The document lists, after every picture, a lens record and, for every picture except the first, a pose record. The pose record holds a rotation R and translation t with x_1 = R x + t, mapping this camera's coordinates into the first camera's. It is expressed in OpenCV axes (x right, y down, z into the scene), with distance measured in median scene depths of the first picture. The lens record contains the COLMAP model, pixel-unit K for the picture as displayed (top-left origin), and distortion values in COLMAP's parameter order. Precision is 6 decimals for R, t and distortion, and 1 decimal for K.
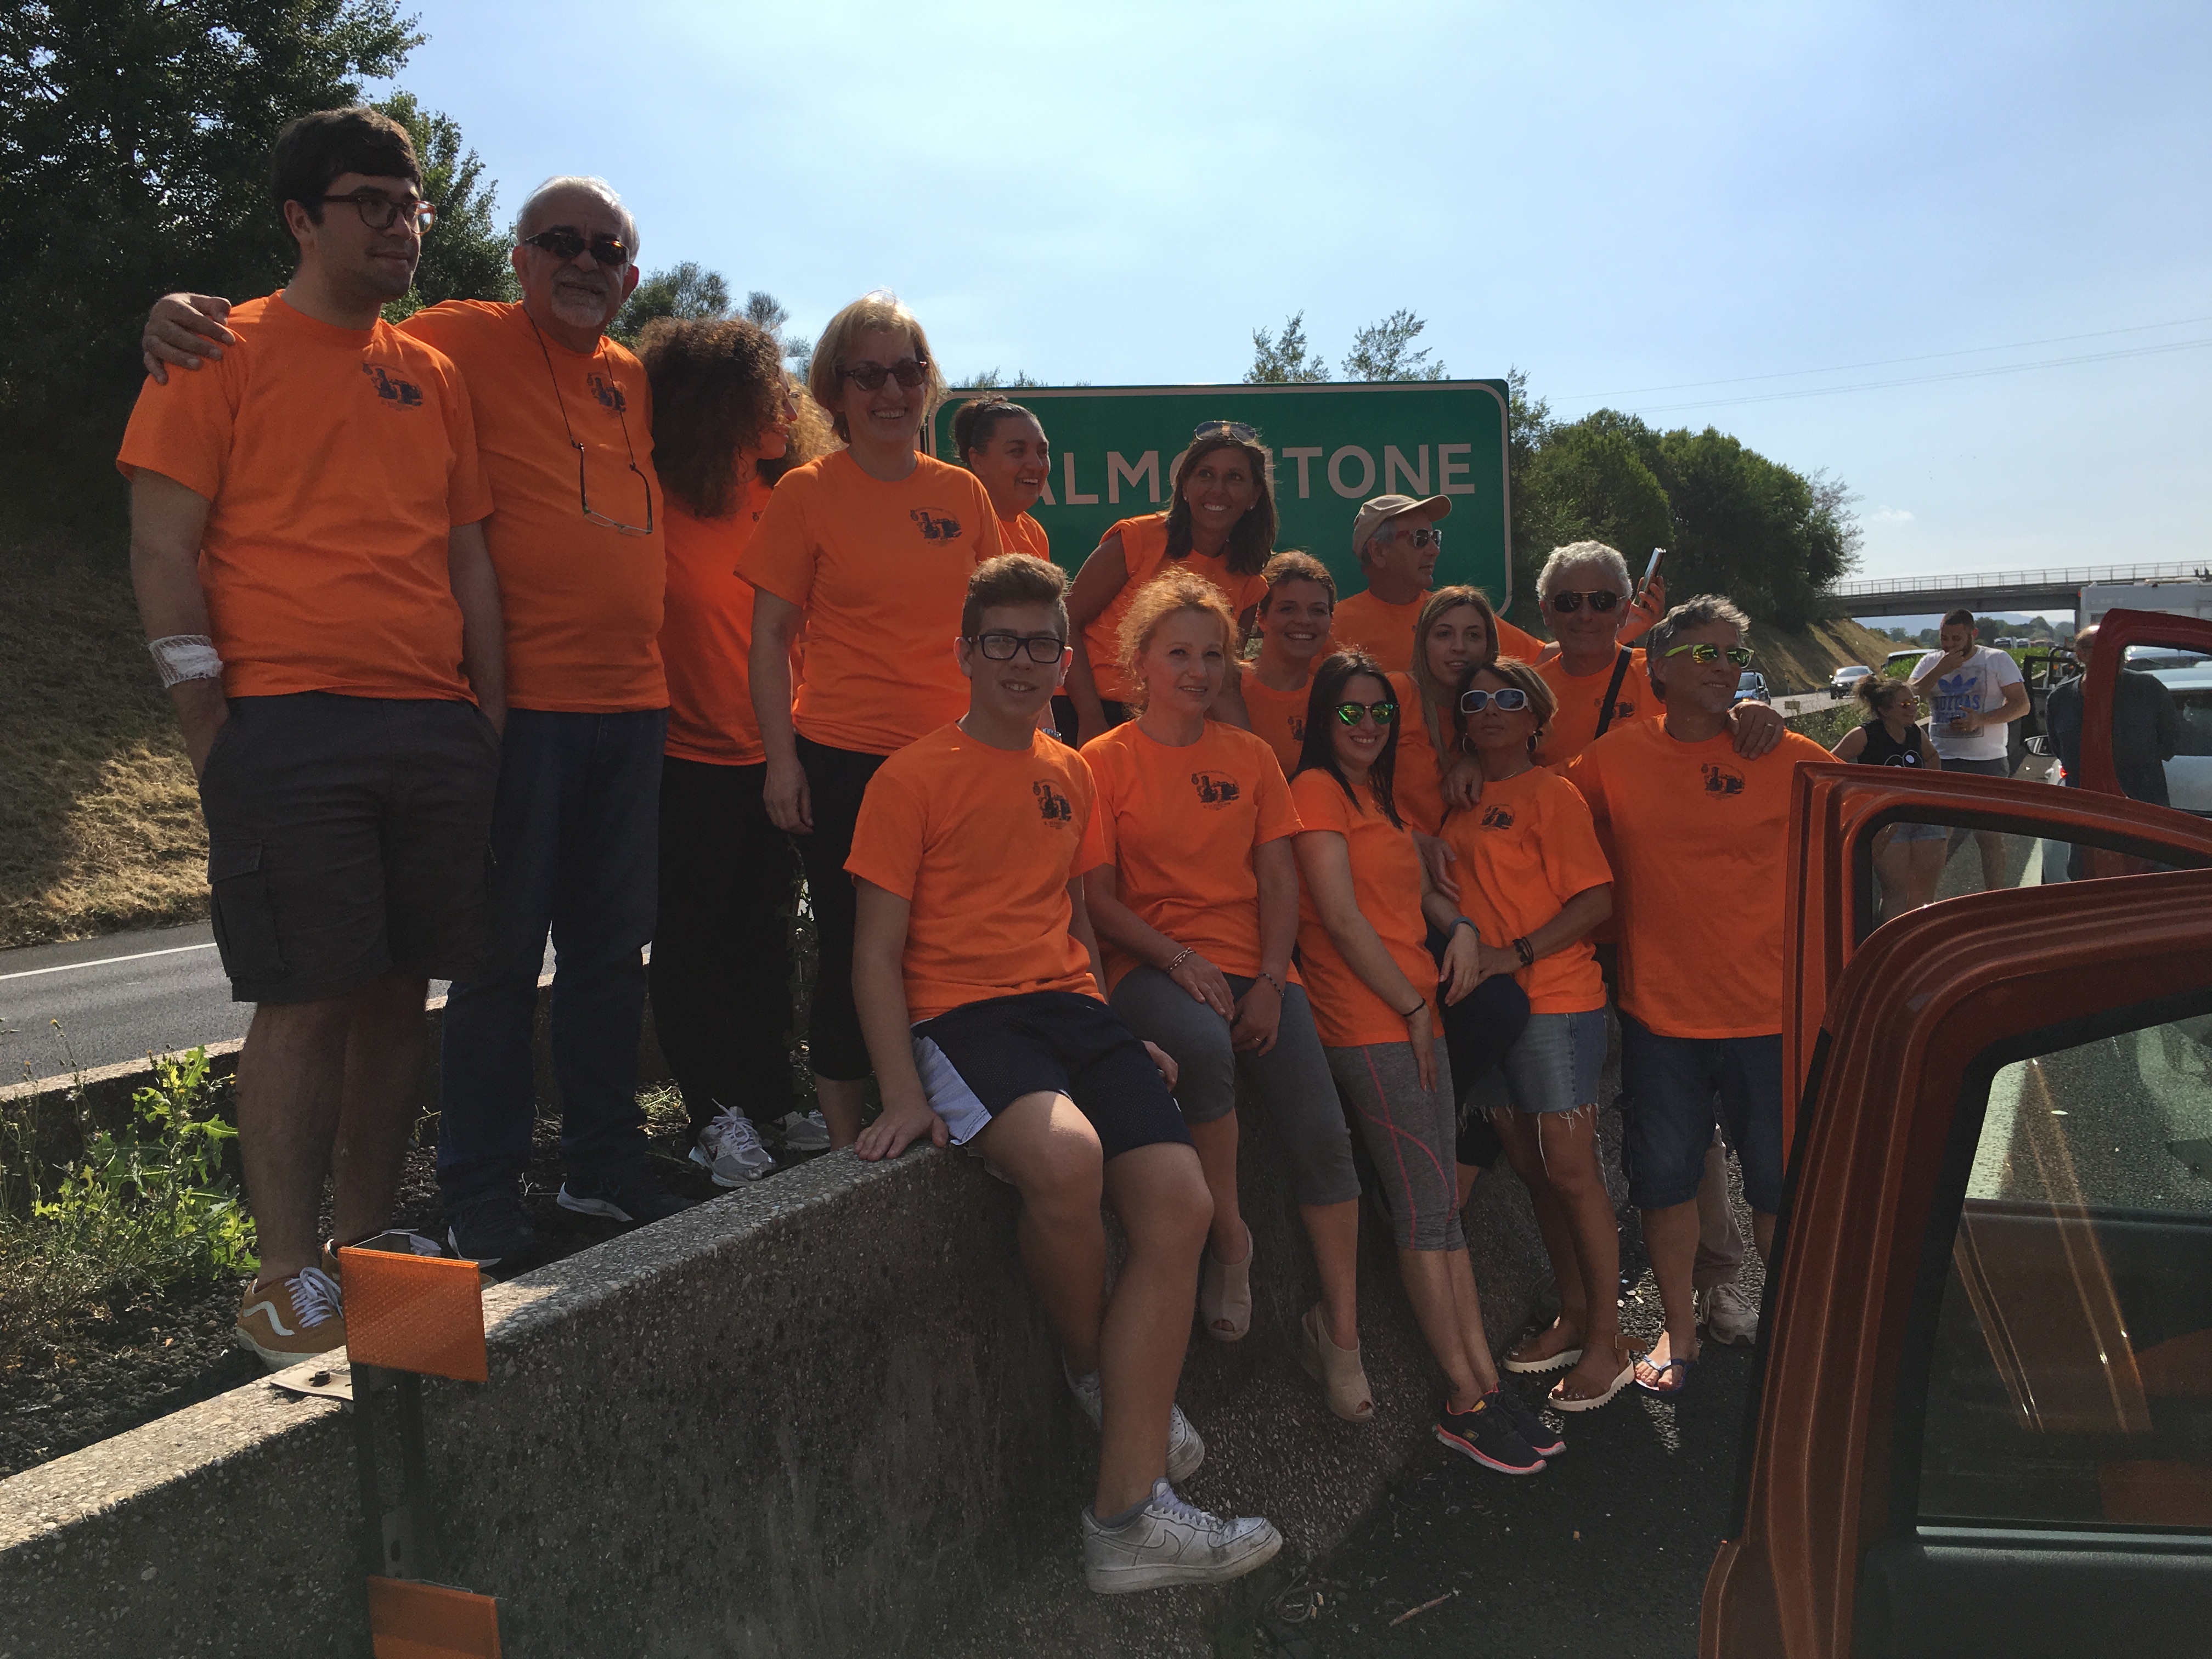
lens RADIAL K [[1942.3, 0, 1111.4], [0, 1942.3, 891.7], [0, 0, 1]] dist [0.044833, -0.004077]
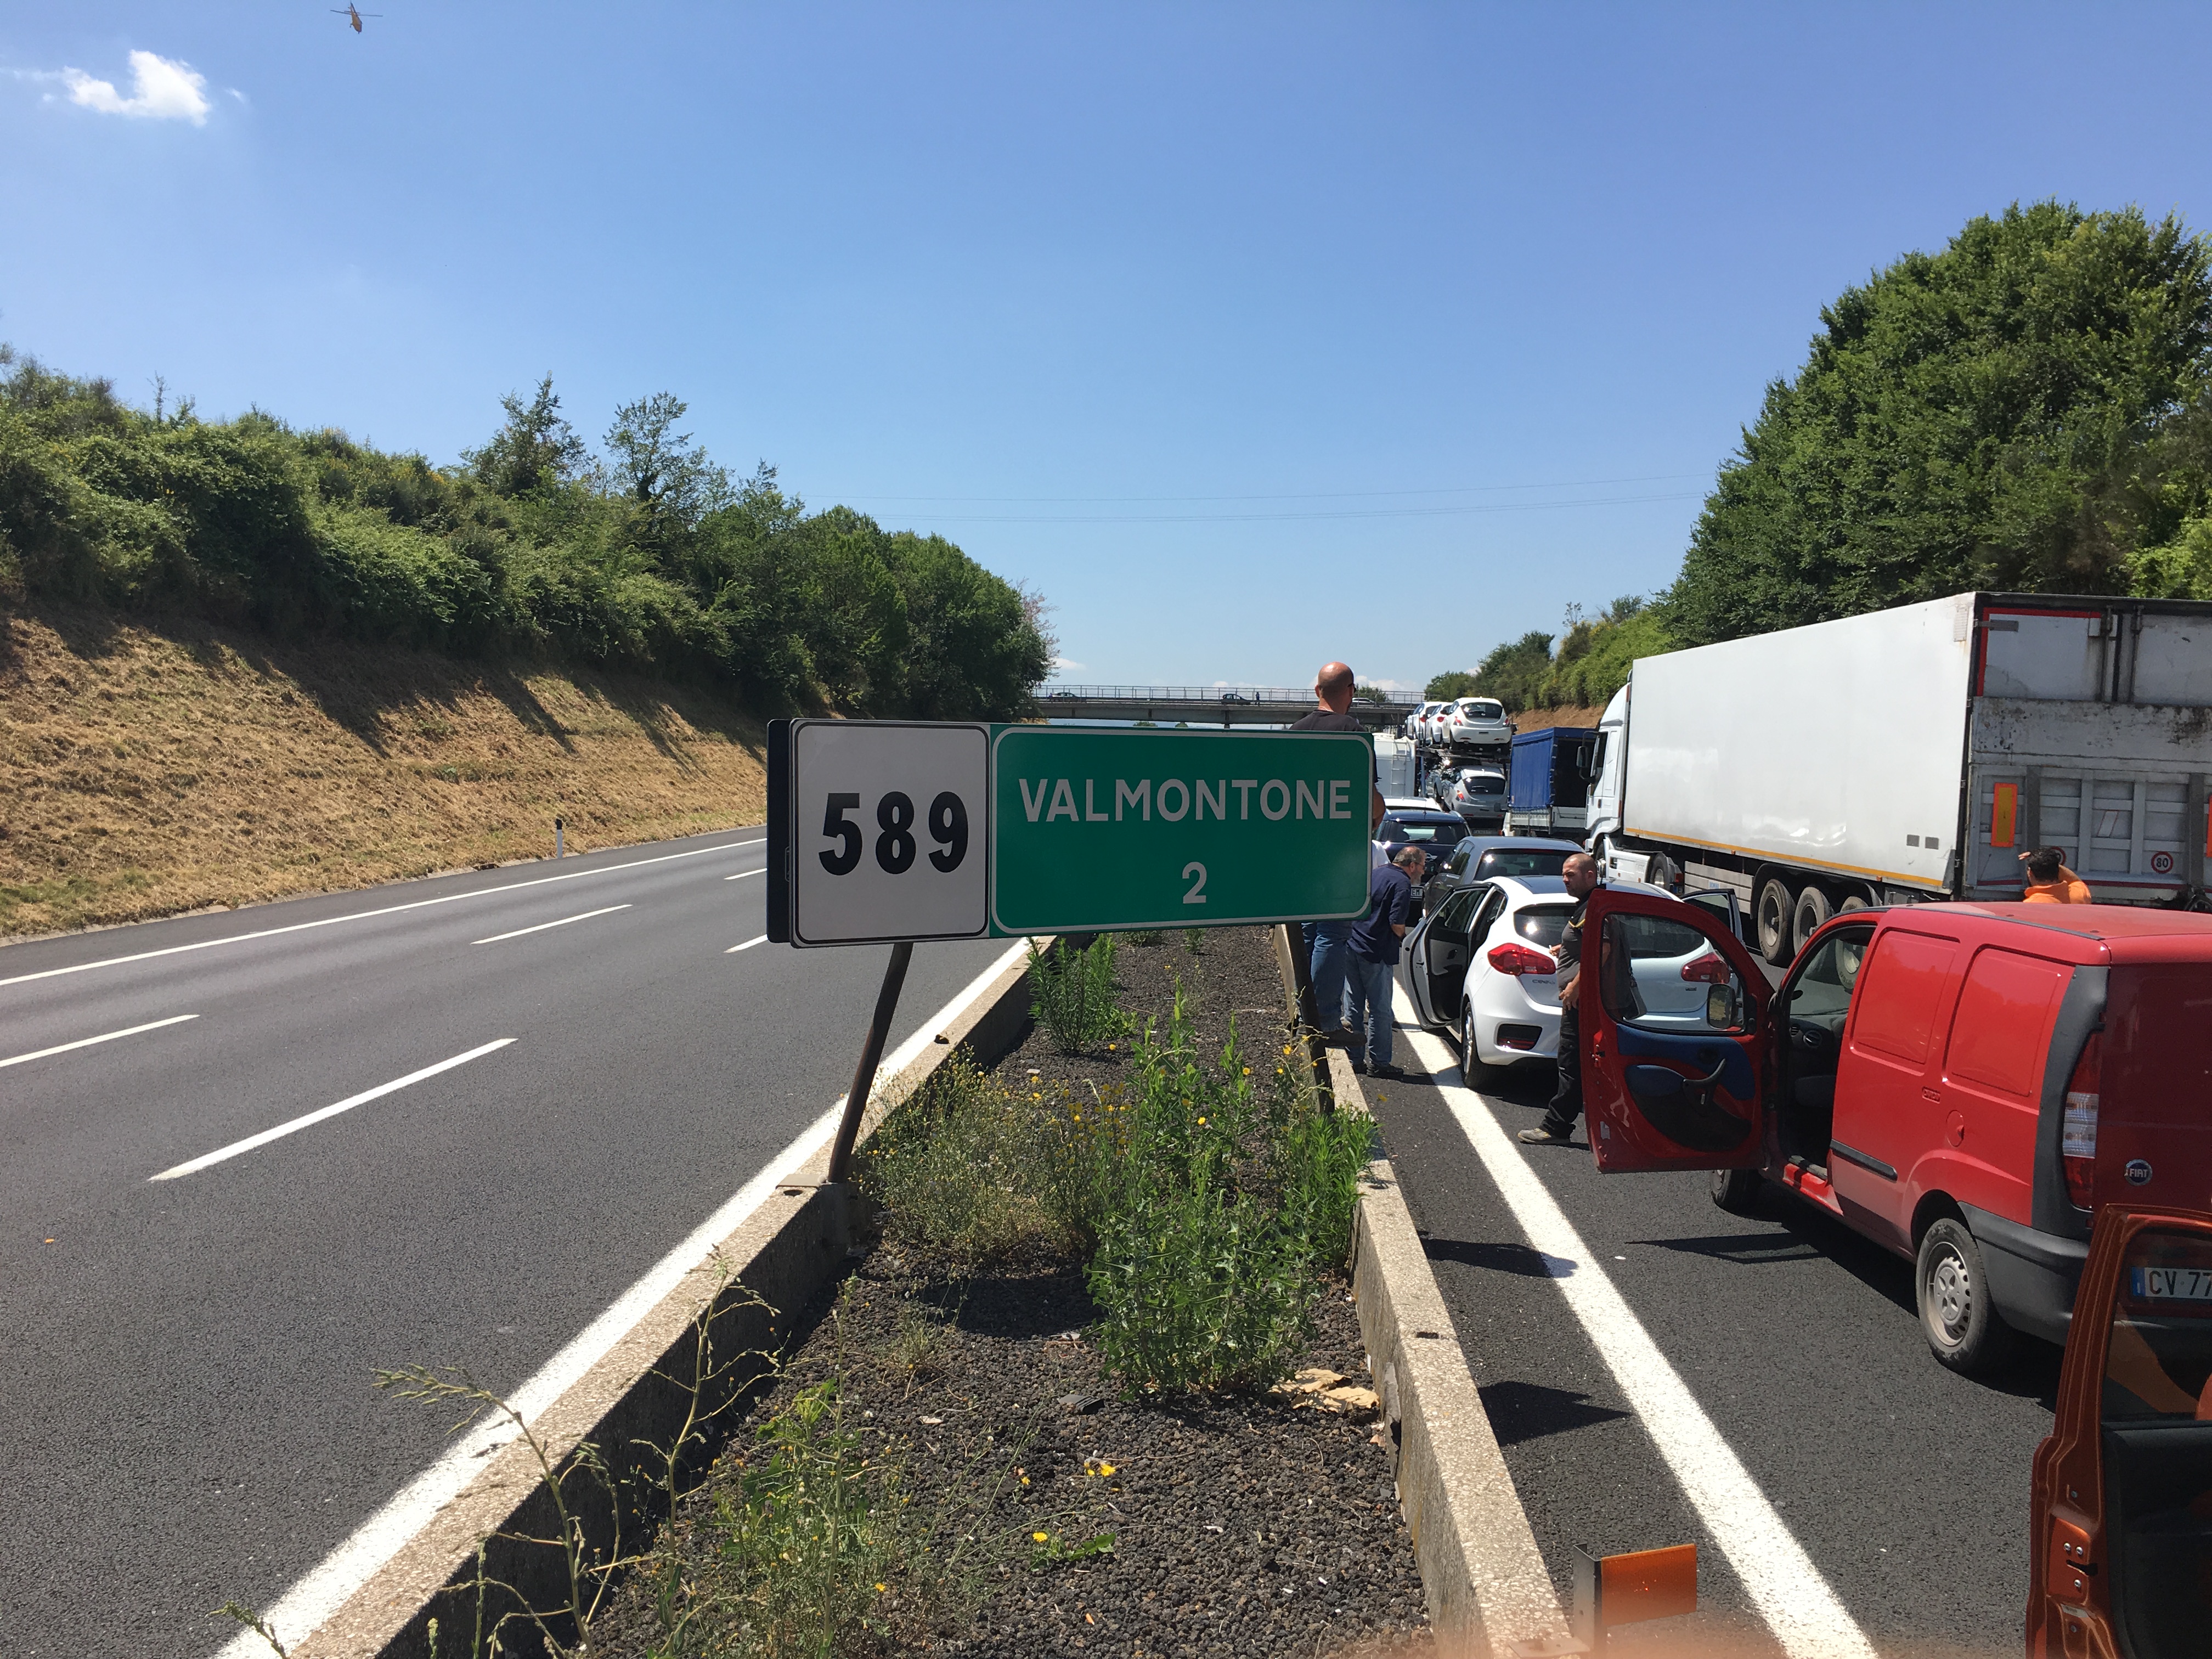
lens RADIAL K [[1942.3, 0, 1111.4], [0, 1942.3, 891.7], [0, 0, 1]] dist [0.044833, -0.004077]
pose [[0.912951, 0.028637, 0.407062, -0.125482], [-0.016580, 0.999314, -0.033119, -0.028491], [-0.407731, 0.023487, 0.912800, -0.029806]]
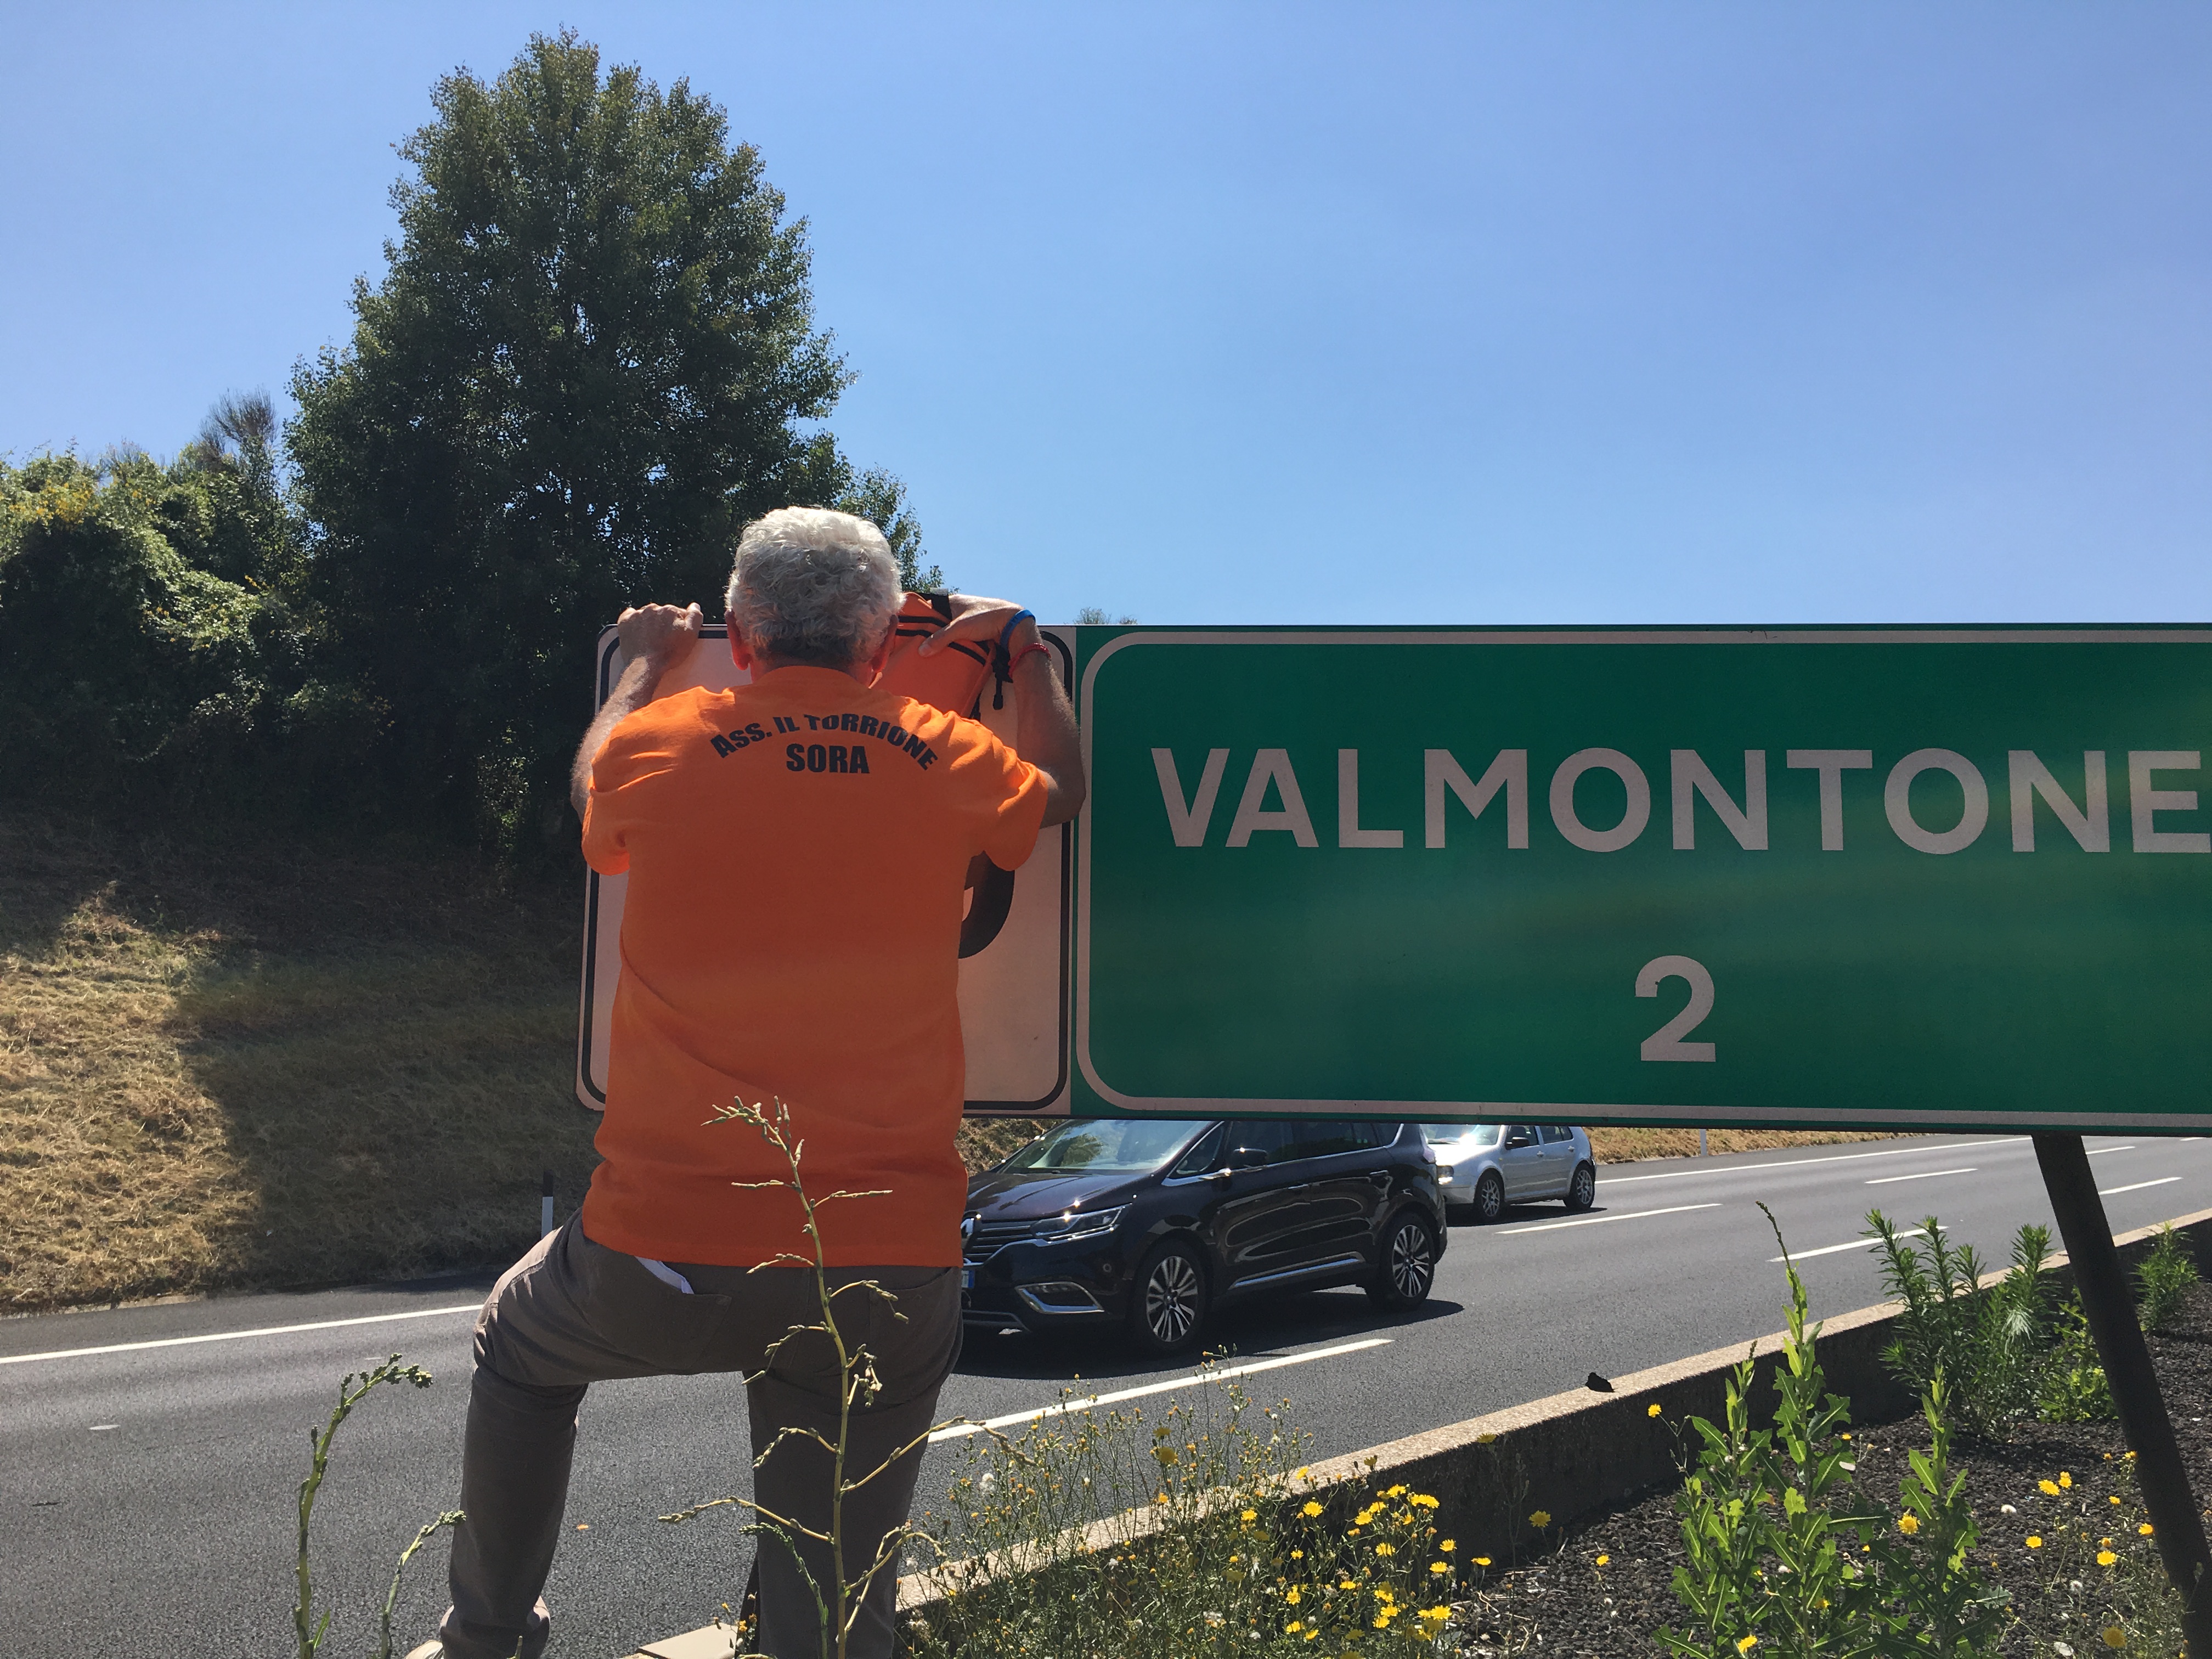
lens RADIAL K [[1942.3, 0, 1111.4], [0, 1942.3, 891.7], [0, 0, 1]] dist [0.044833, -0.004077]
pose [[0.974279, 0.035641, -0.222507, 0.008120], [-0.073807, 0.983418, -0.165653, -0.024603], [0.212914, 0.177815, 0.960755, 0.124401]]
